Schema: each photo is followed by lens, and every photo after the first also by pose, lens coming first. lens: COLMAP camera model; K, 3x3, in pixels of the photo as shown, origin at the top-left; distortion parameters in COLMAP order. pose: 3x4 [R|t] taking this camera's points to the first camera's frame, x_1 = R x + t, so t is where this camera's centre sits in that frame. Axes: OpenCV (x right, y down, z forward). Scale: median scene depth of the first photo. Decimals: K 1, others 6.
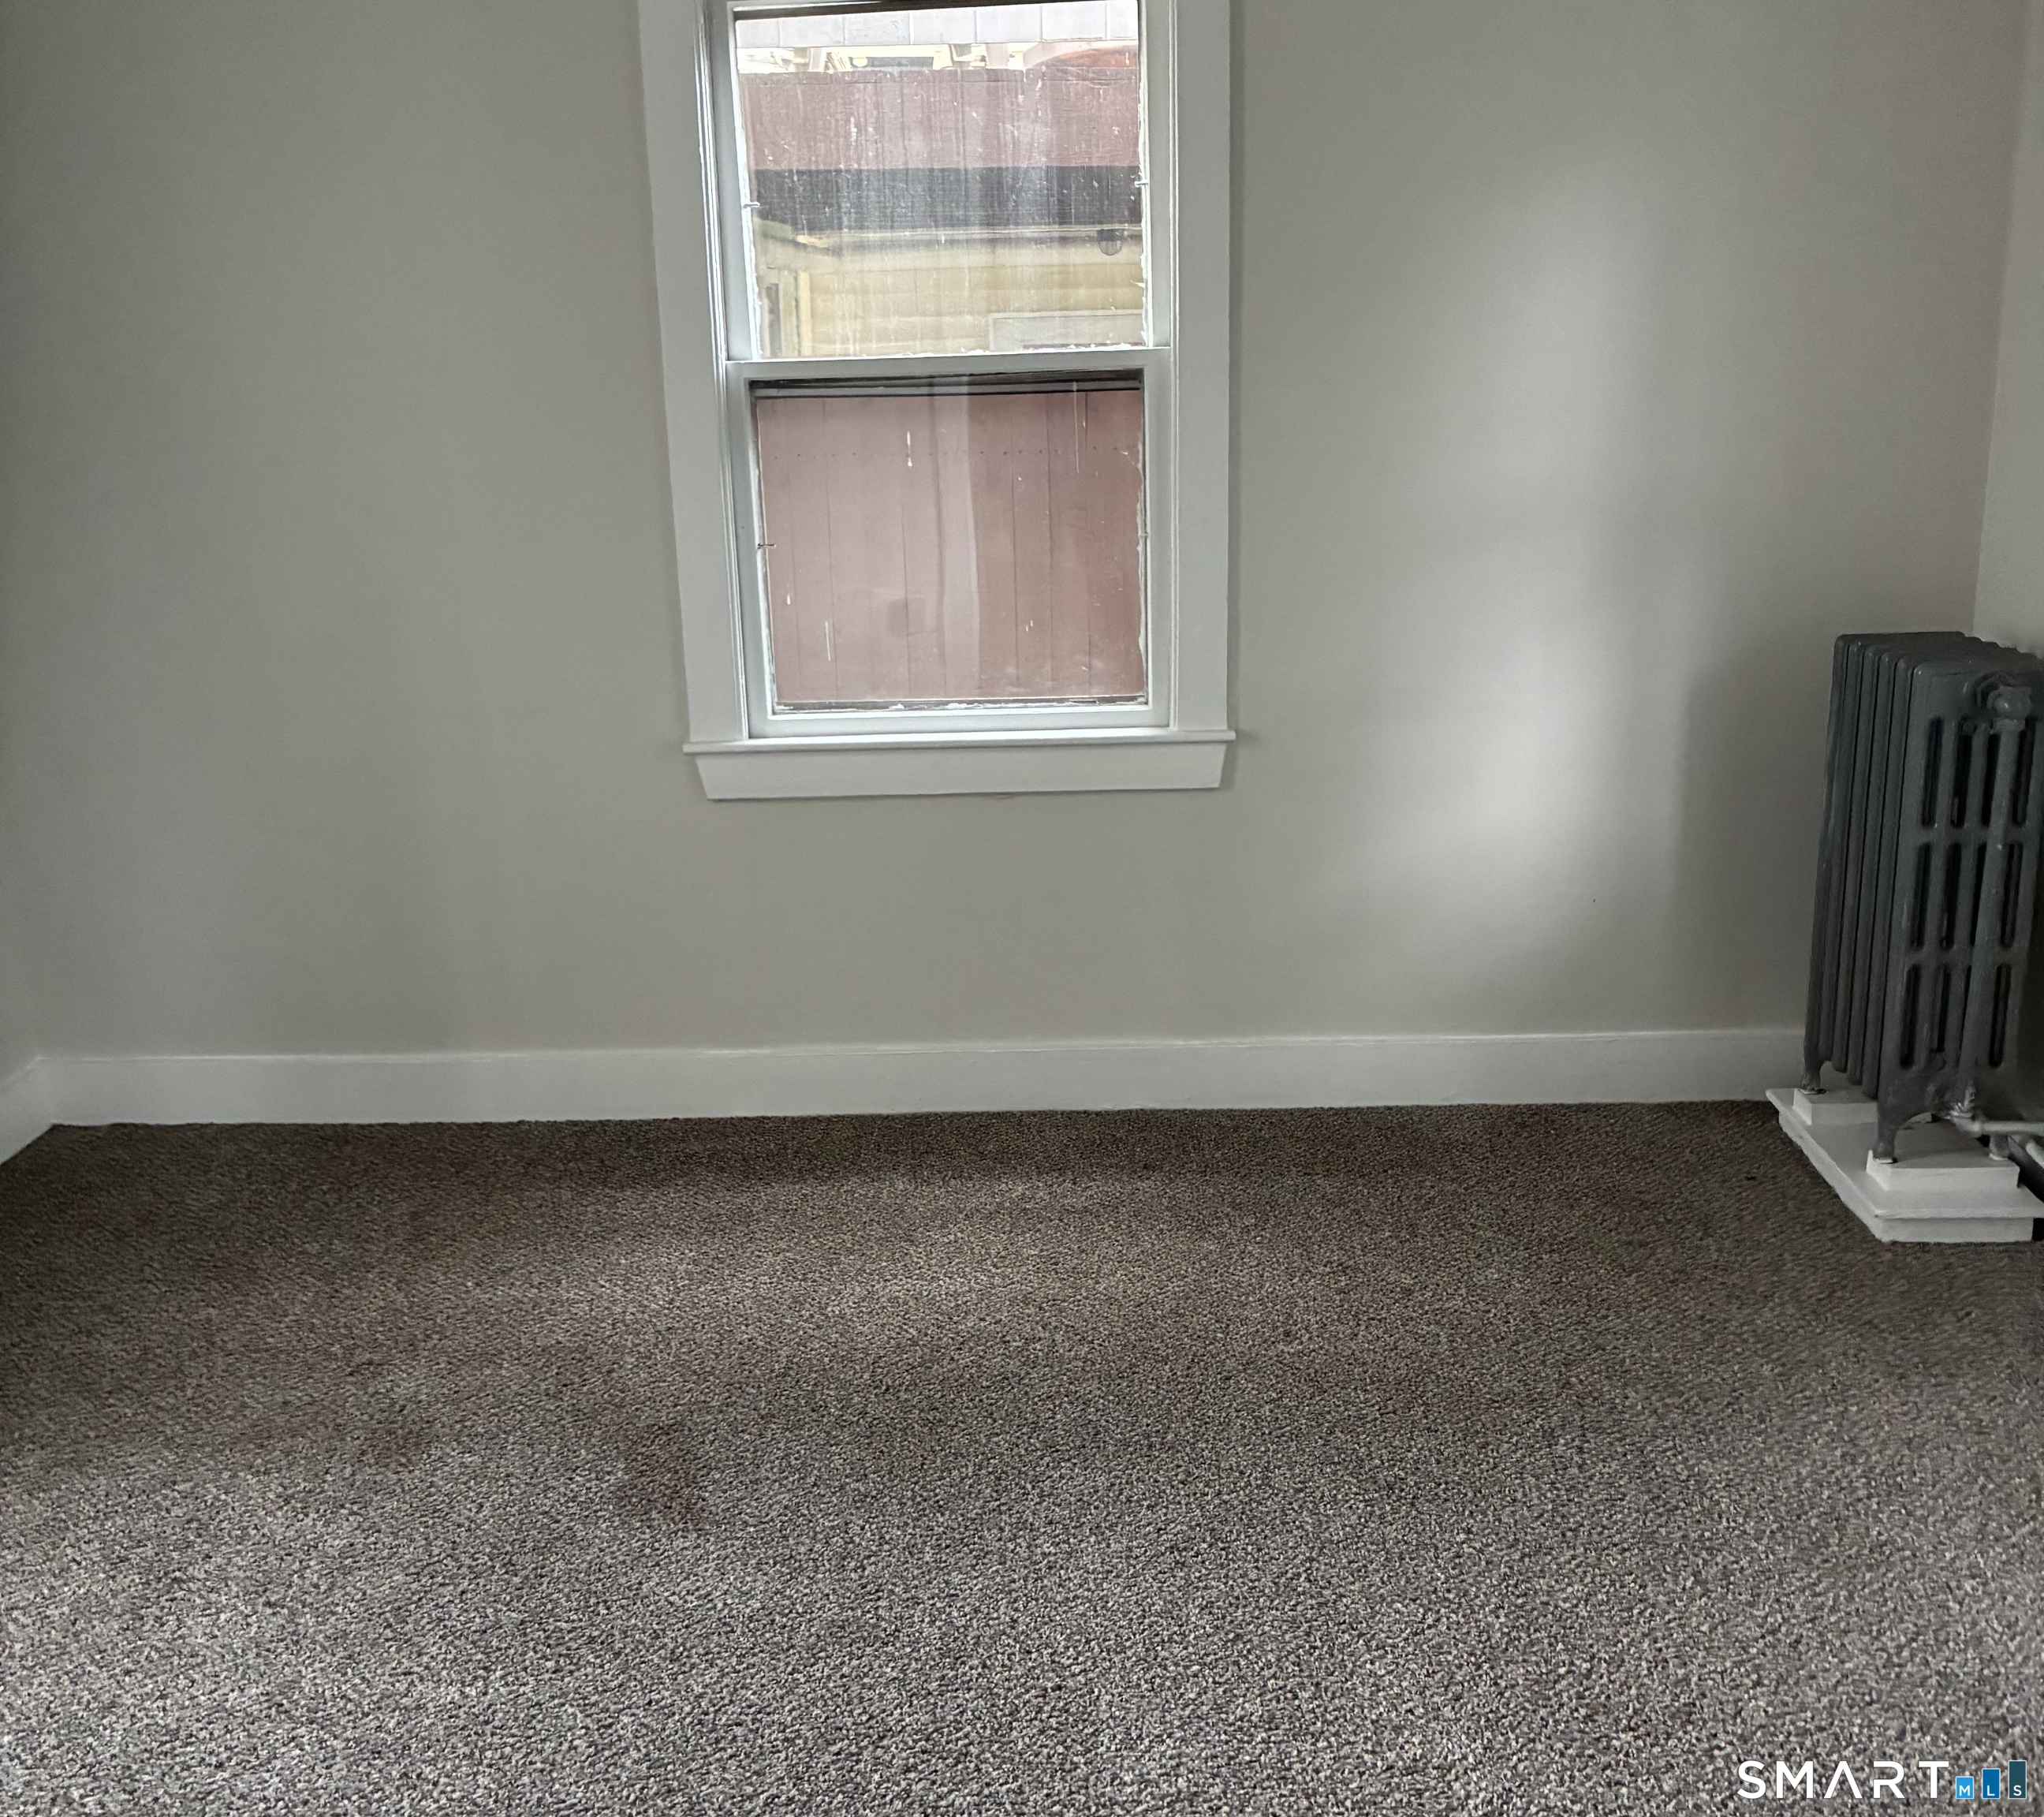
lens RADIAL K [[2073.7, 0, 1022.0], [0, 2073.7, 908.5], [0, 0, 1]] dist [0.065886, -0.190871]
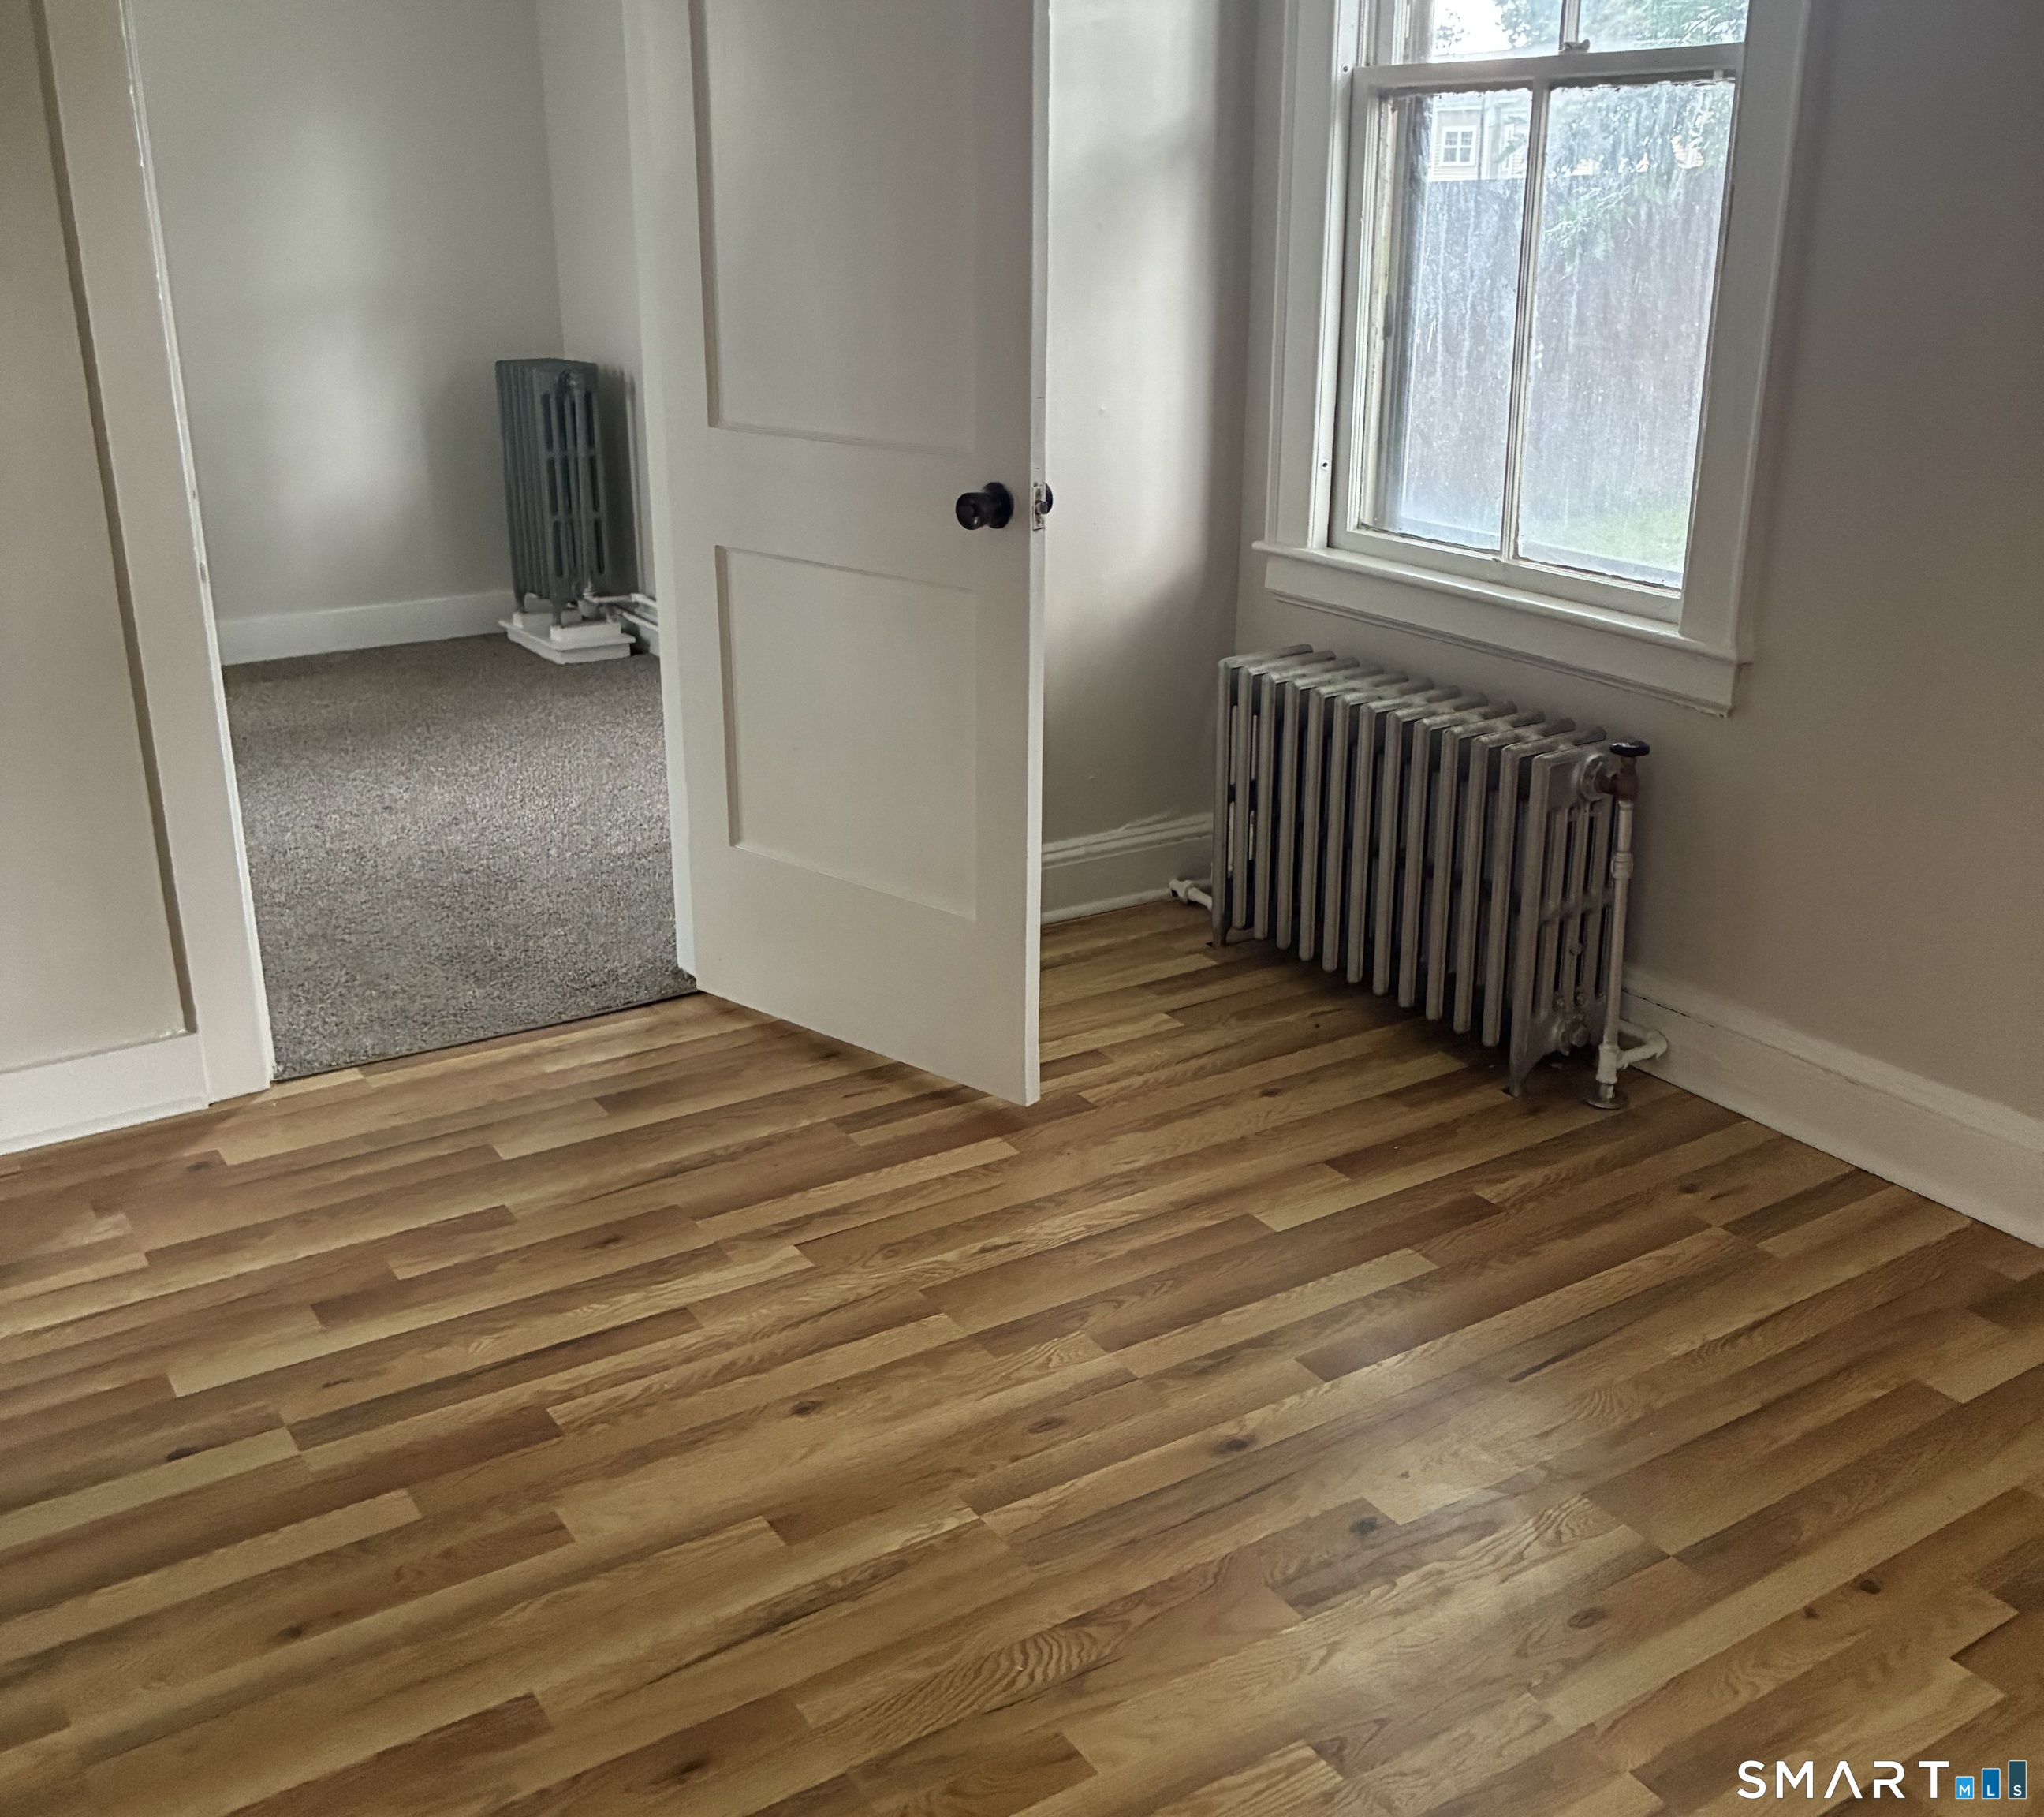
lens RADIAL K [[2073.7, 0, 1022.0], [0, 2073.7, 908.5], [0, 0, 1]] dist [0.065886, -0.190871]
pose [[0.834113, -0.143867, 0.532502, -0.318956], [0.131715, 0.989409, 0.060992, 0.329022], [-0.535637, 0.019264, 0.844228, -0.925810]]
